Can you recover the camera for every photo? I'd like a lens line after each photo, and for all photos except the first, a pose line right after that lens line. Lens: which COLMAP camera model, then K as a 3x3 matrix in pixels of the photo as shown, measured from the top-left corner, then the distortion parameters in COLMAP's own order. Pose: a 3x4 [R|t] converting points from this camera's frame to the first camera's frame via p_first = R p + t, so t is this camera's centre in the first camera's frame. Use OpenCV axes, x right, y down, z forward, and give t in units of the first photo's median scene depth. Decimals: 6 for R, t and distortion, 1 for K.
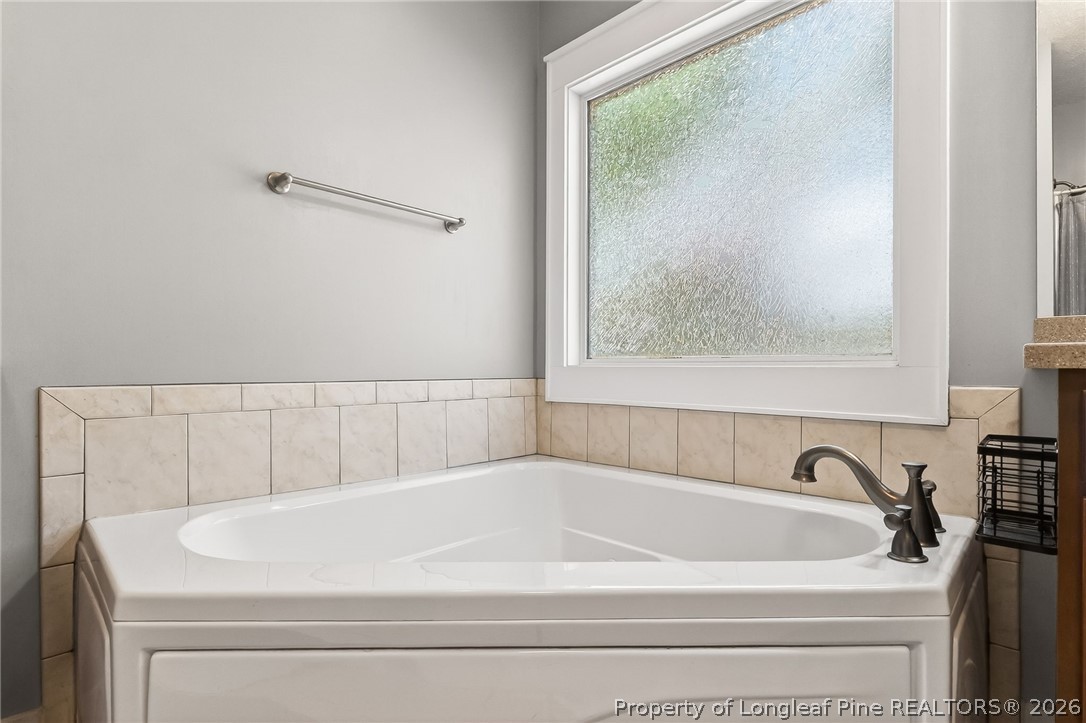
lens RADIAL K [[518.6, 0, 543.0], [0, 518.6, 361.5], [0, 0, 1]] dist [-0.001595, 0.000035]
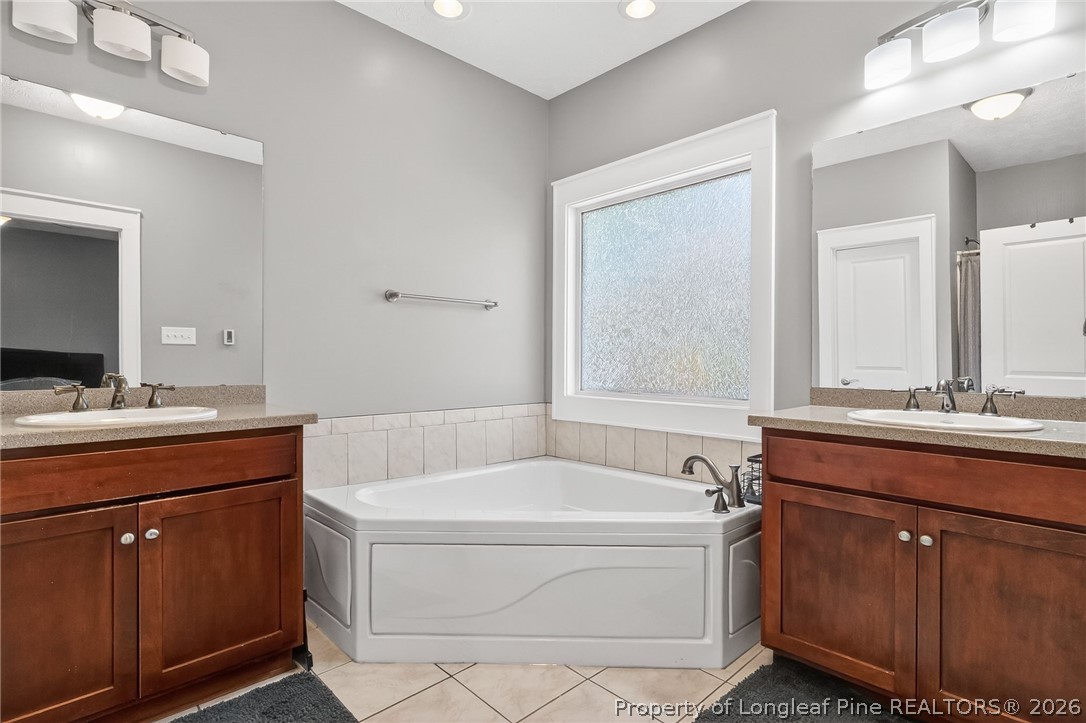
lens RADIAL K [[534.8, 0, 543.0], [0, 534.8, 361.5], [0, 0, 1]] dist [0.002035, -0.000483]
pose [[0.999292, 0.003687, -0.037448, 0.039317], [-0.003176, 0.999901, 0.013682, -0.117036], [0.037495, -0.013554, 0.999205, -0.551442]]
